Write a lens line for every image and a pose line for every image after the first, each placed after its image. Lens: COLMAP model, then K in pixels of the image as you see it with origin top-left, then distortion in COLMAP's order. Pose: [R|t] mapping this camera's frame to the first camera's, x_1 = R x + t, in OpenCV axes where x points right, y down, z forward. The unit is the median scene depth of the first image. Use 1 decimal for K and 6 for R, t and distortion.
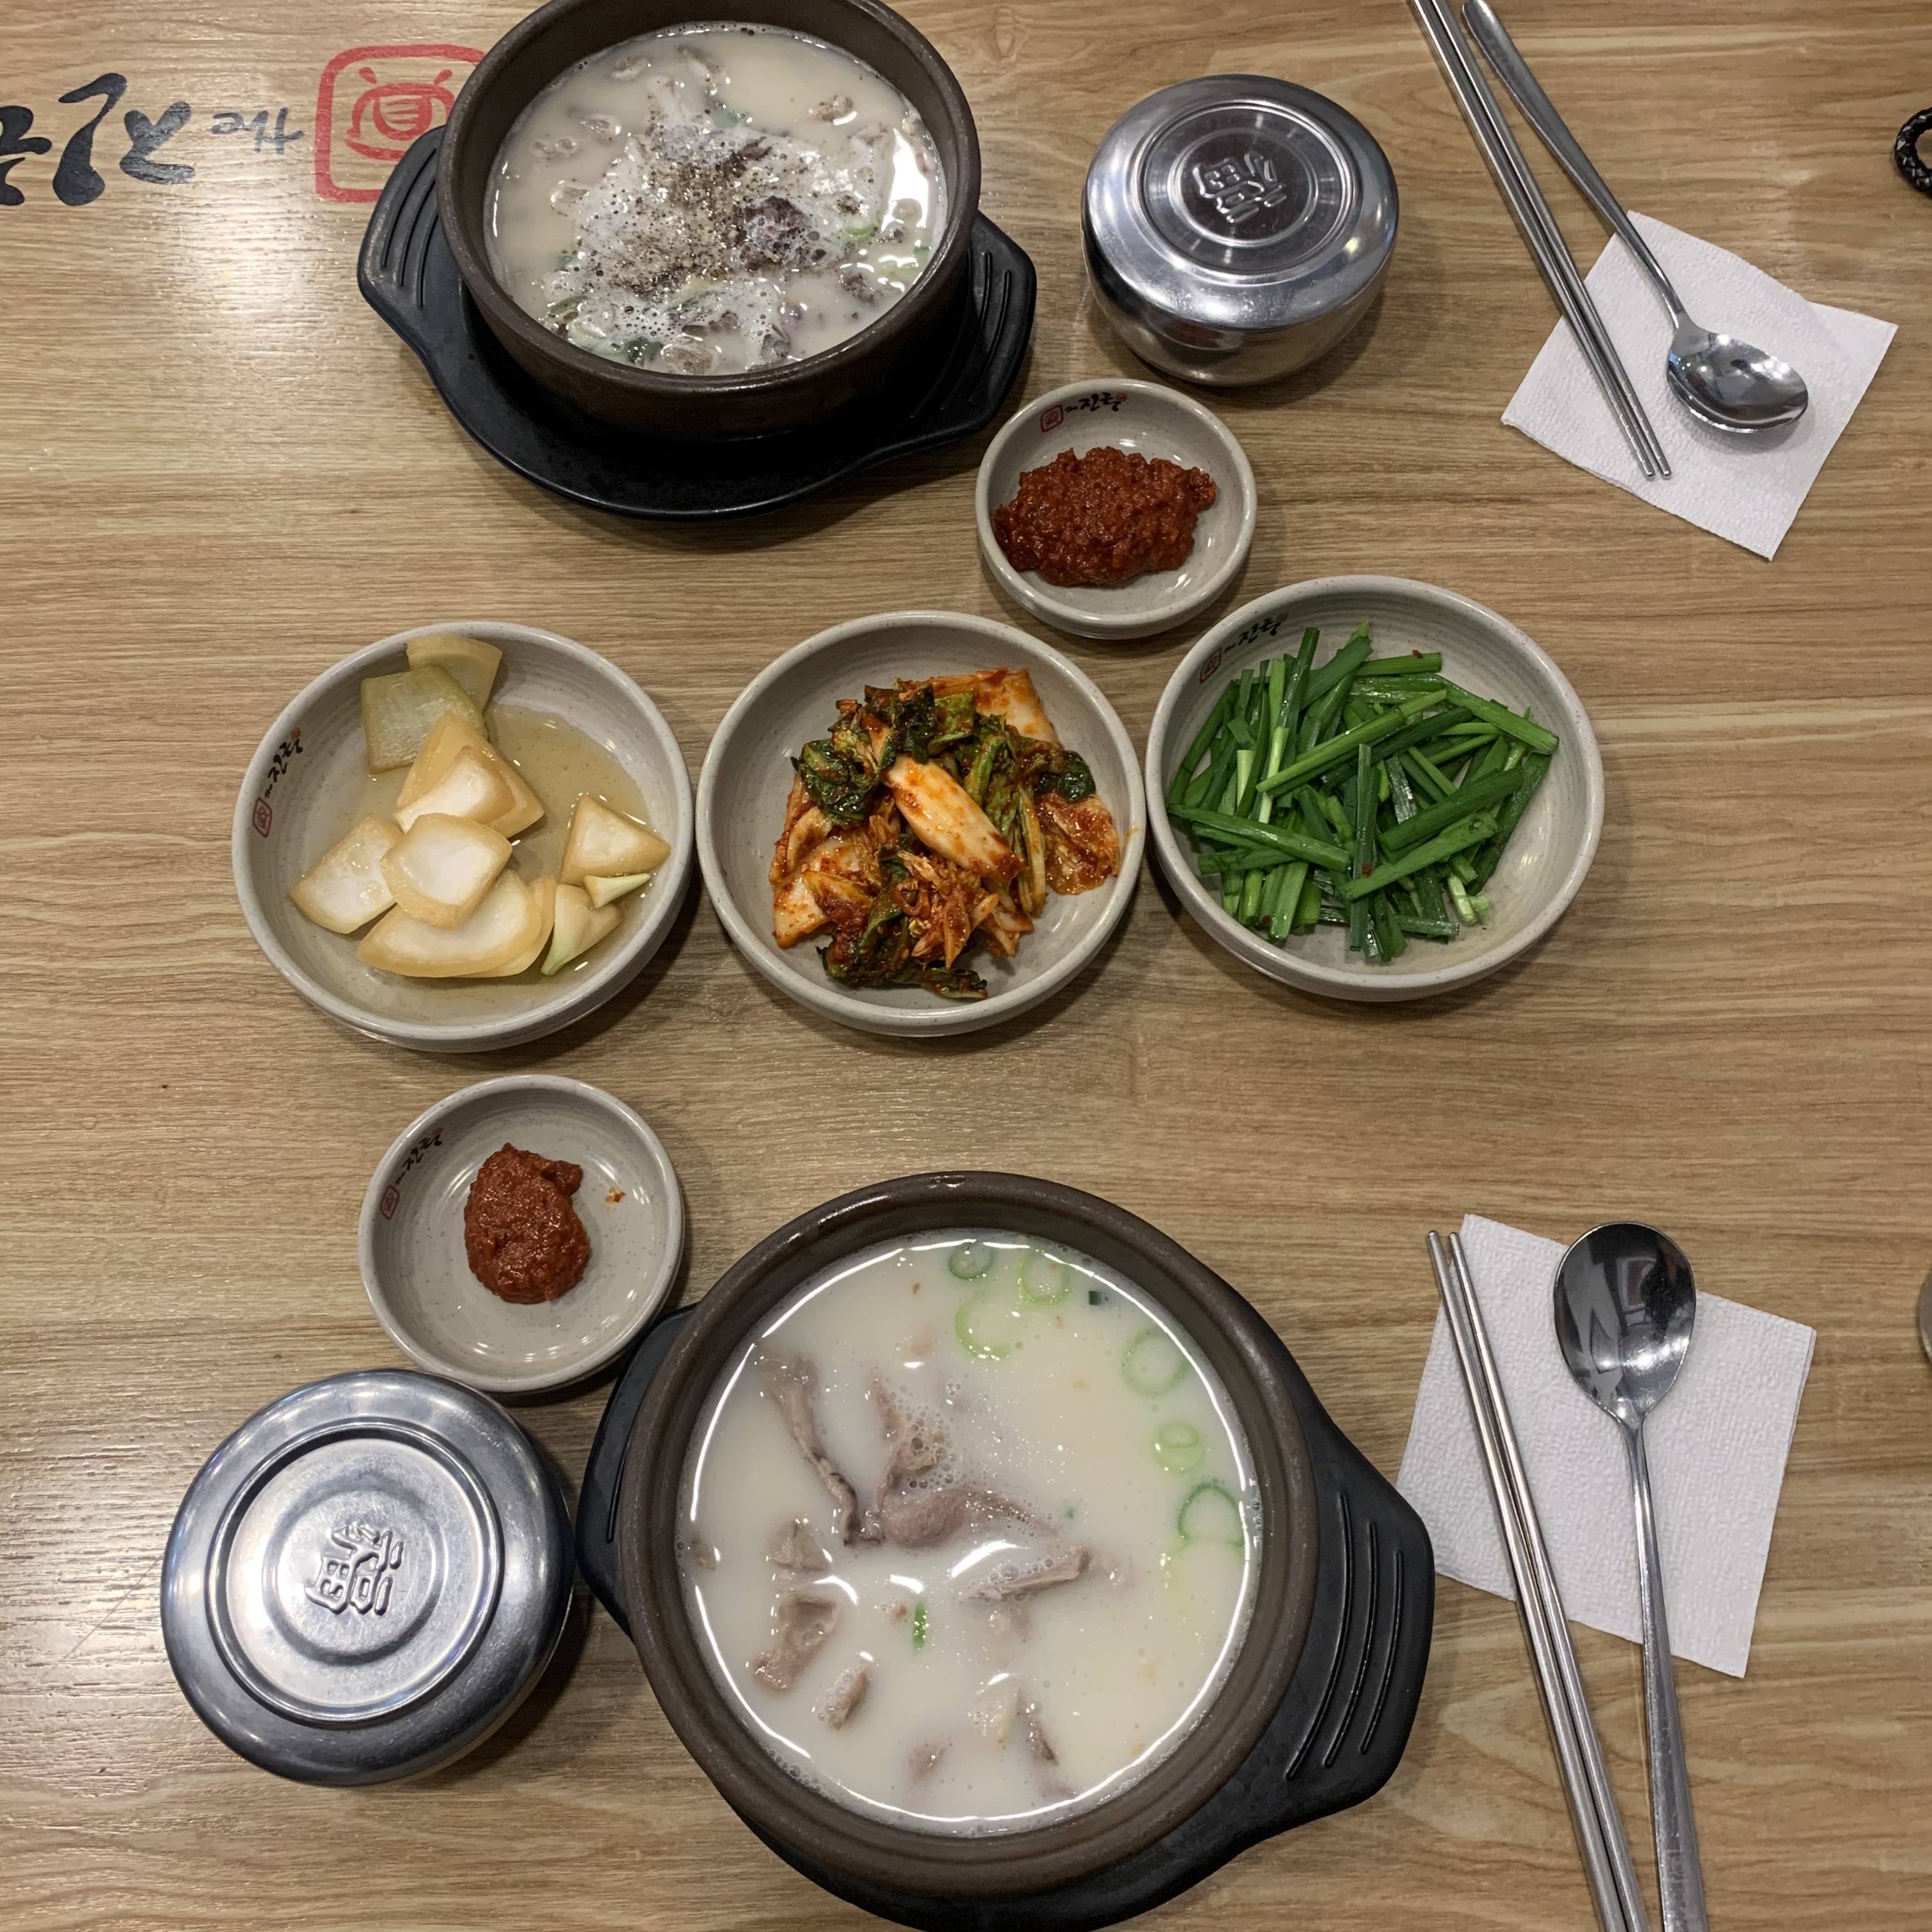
lens RADIAL K [[1993.3, 0, 966.0], [0, 1993.3, 966.0], [0, 0, 1]] dist [0.004351, -0.324441]
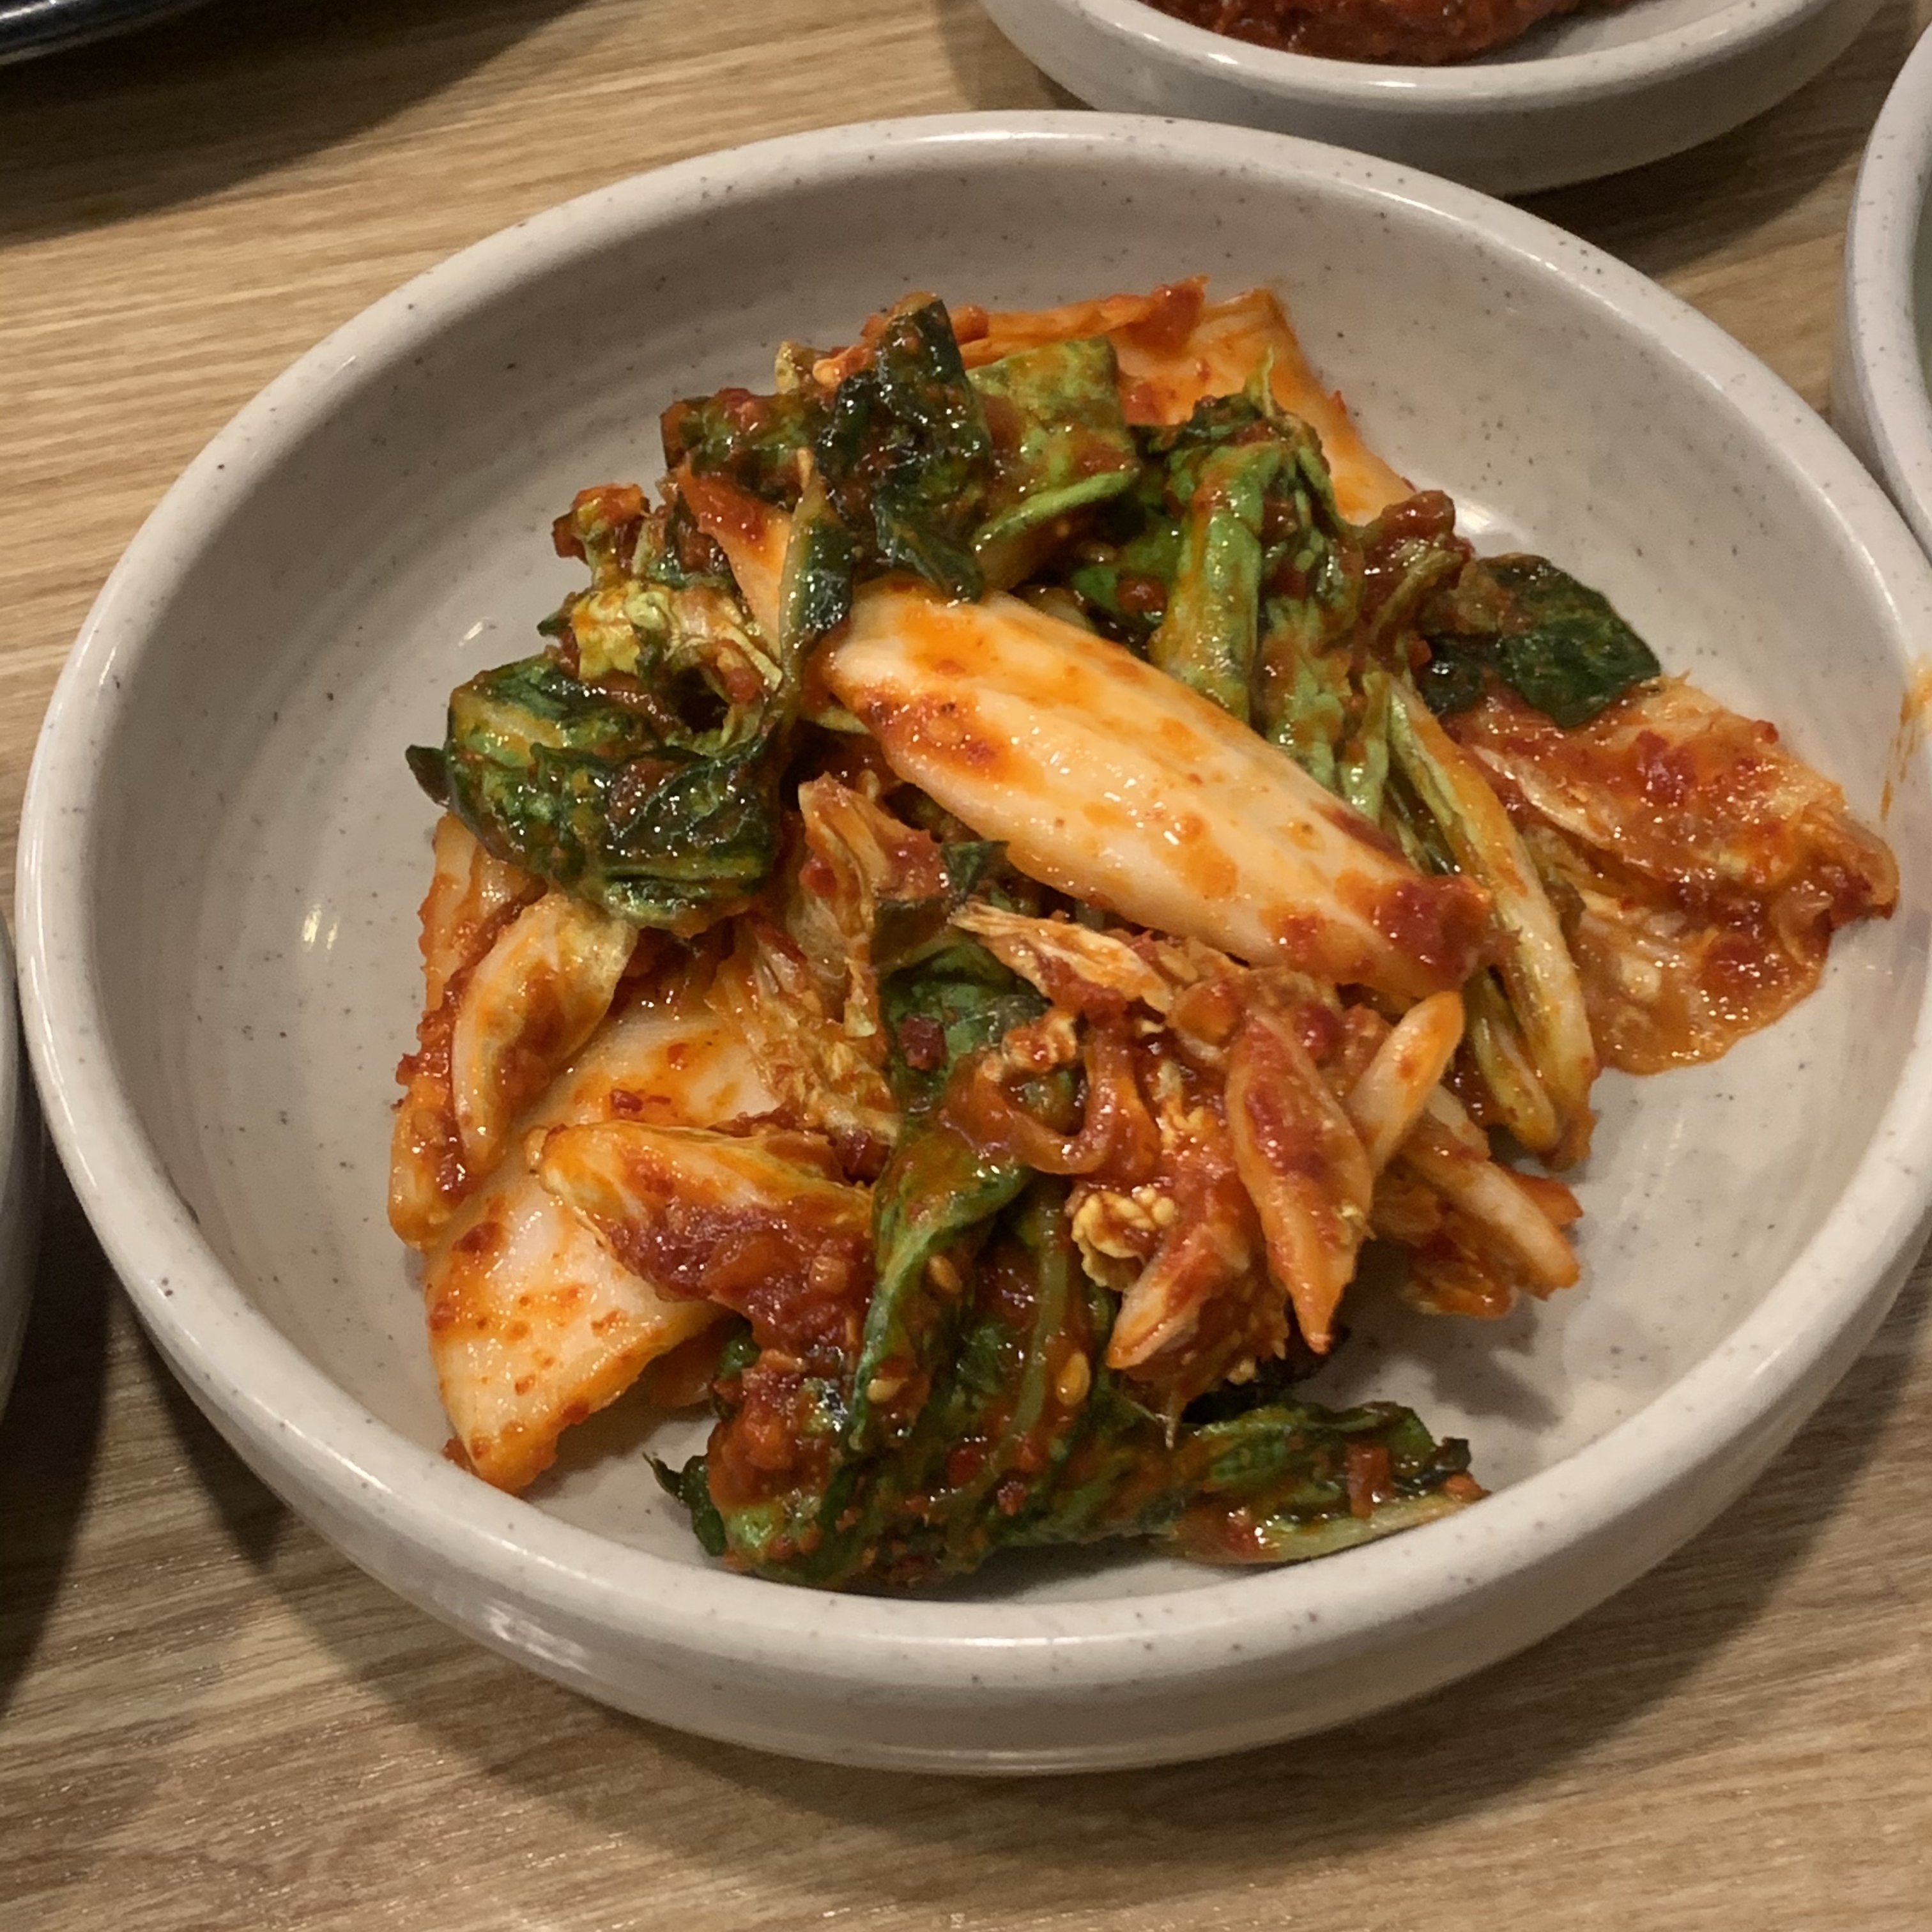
lens RADIAL K [[3746.1, 0, 966.0], [0, 3746.1, 966.0], [0, 0, 1]] dist [0.106443, 0.051249]
pose [[0.979949, -0.181212, 0.082840, -0.065709], [0.197562, 0.937678, -0.285882, 0.063962], [-0.025872, 0.296515, 0.954678, 0.589522]]
